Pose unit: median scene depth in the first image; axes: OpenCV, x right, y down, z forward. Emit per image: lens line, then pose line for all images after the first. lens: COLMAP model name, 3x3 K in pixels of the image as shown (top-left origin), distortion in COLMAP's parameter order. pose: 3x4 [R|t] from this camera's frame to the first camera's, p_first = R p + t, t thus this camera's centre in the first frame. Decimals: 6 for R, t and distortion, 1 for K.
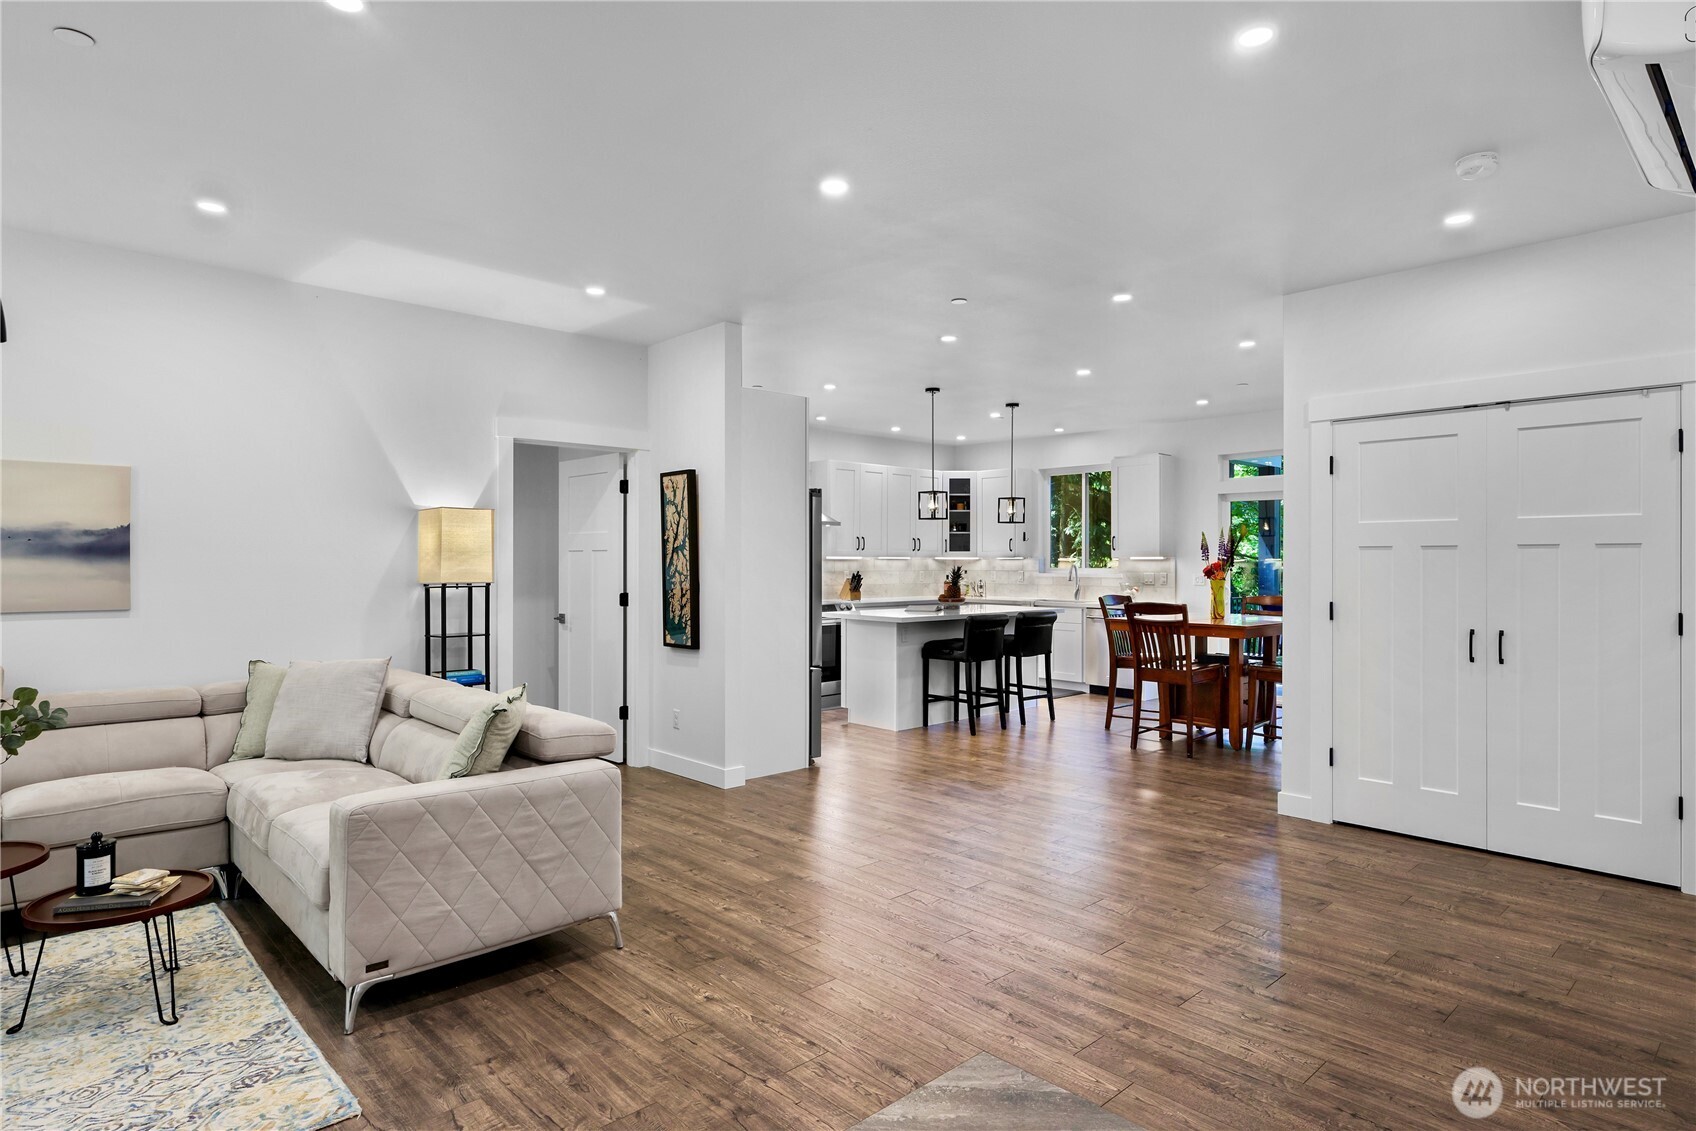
lens RADIAL K [[931.5, 0, 848.0], [0, 931.5, 565.5], [0, 0, 1]] dist [0.000073, -0.000192]
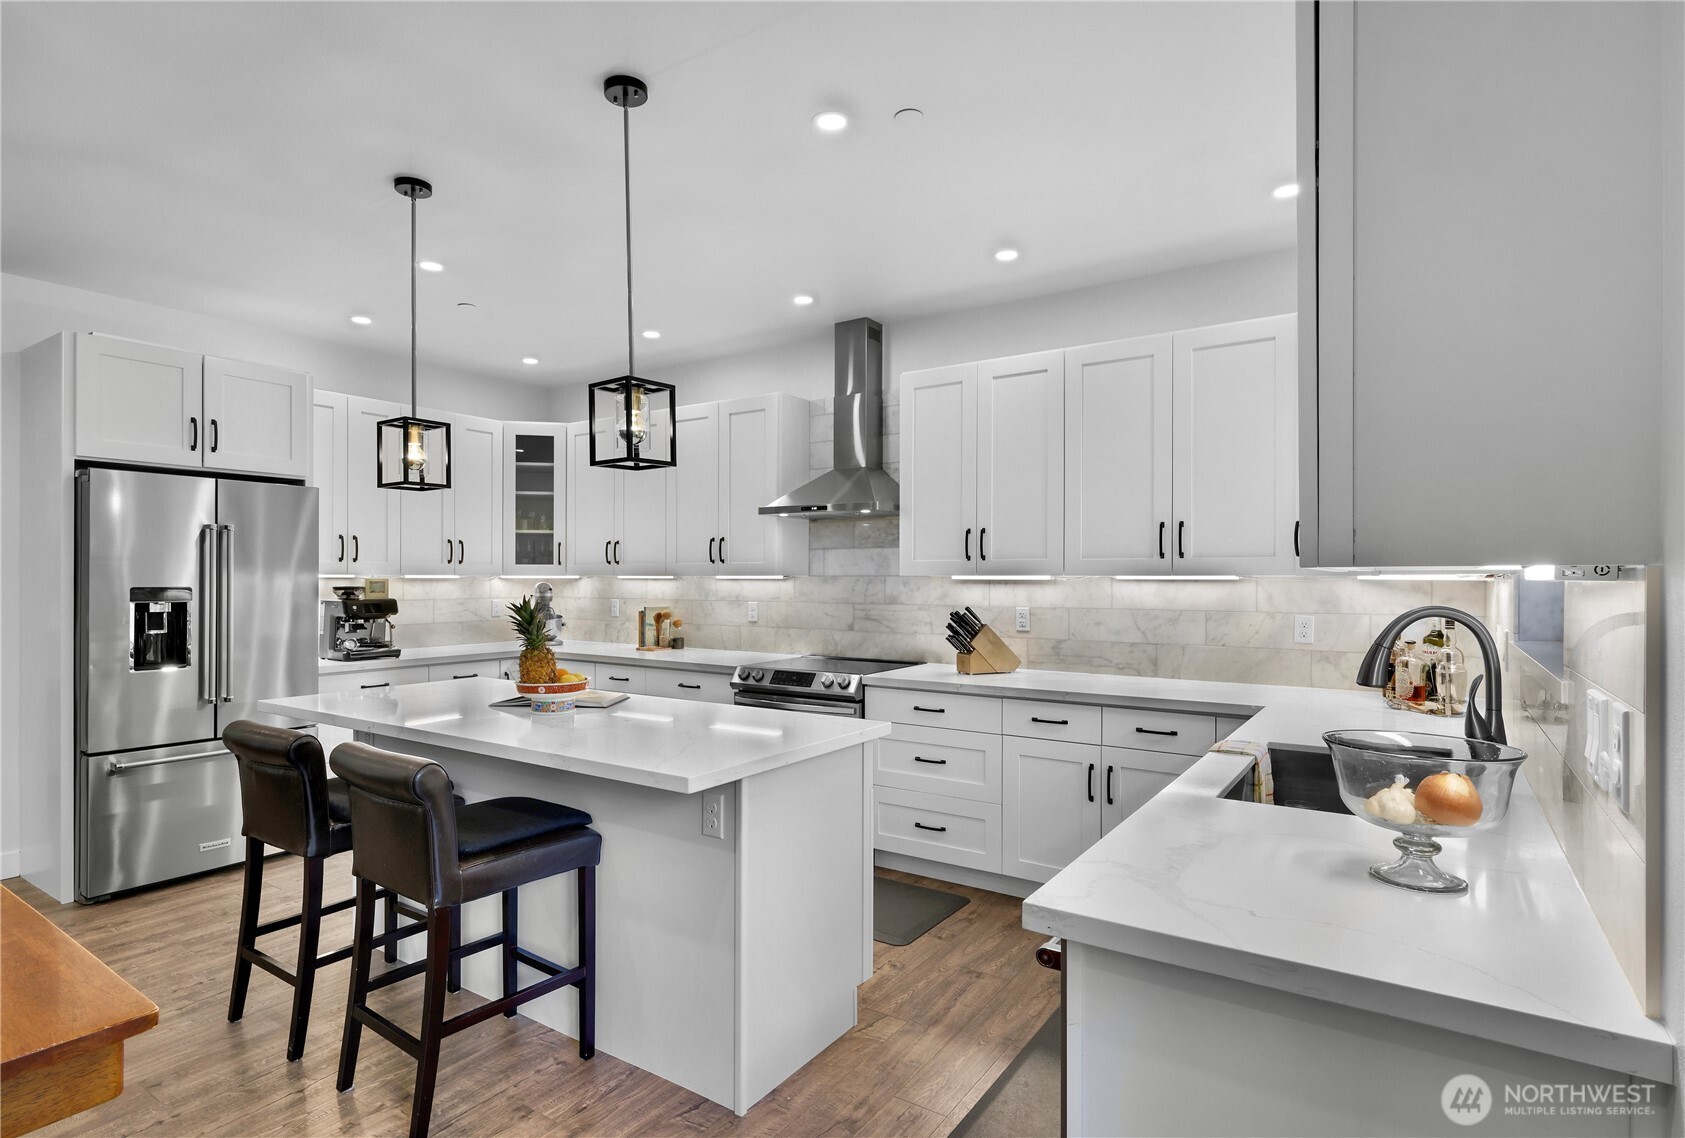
lens RADIAL K [[876.7, 0, 823.4], [0, 876.7, 574.3], [0, 0, 1]] dist [0.001215, 0.000409]
pose [[0.203999, -0.005251, -0.978957, 0.775120], [-0.006658, 0.999955, -0.006751, -0.012286], [0.978948, 0.007895, 0.203955, 1.629406]]
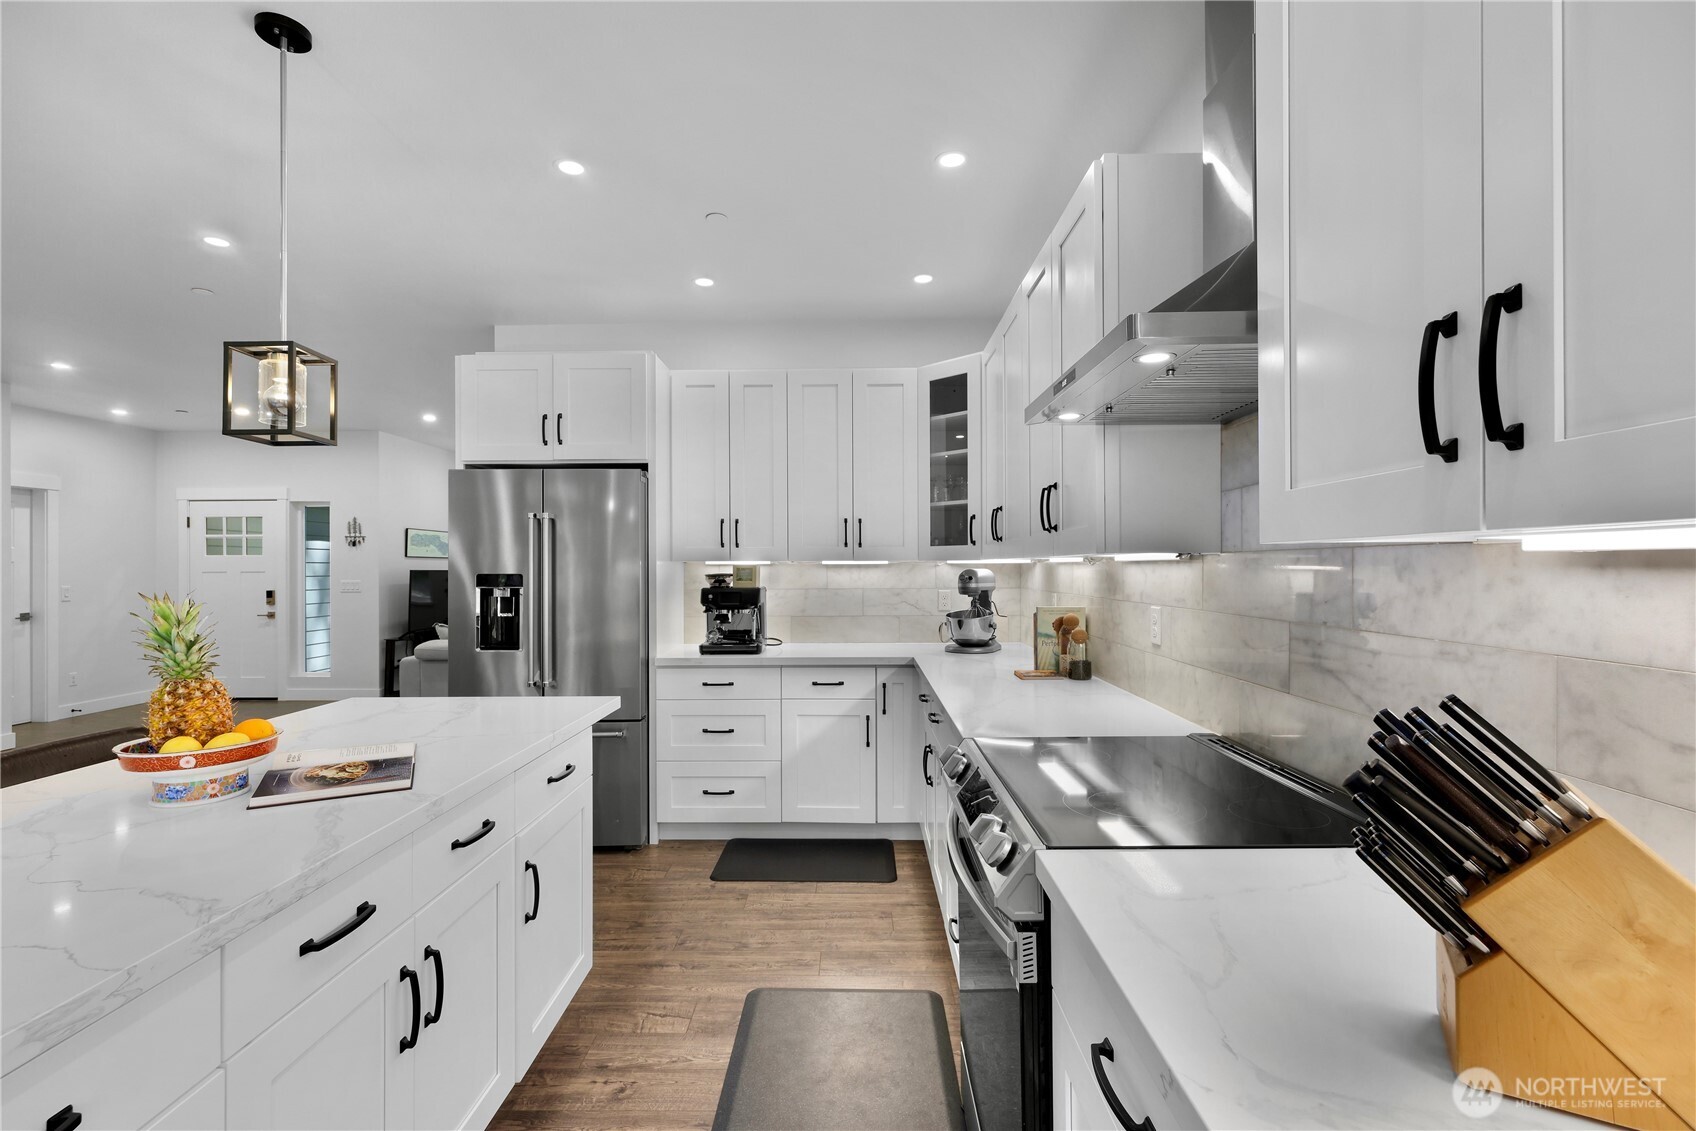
lens RADIAL K [[755.7, 0, 848.0], [0, 755.7, 565.5], [0, 0, 1]] dist [-0.001574, -0.000088]
pose [[-0.692773, -0.000528, -0.721156, 0.209874], [-0.000996, 0.999999, 0.000224, -0.010861], [0.721155, 0.000874, -0.692773, 1.938143]]
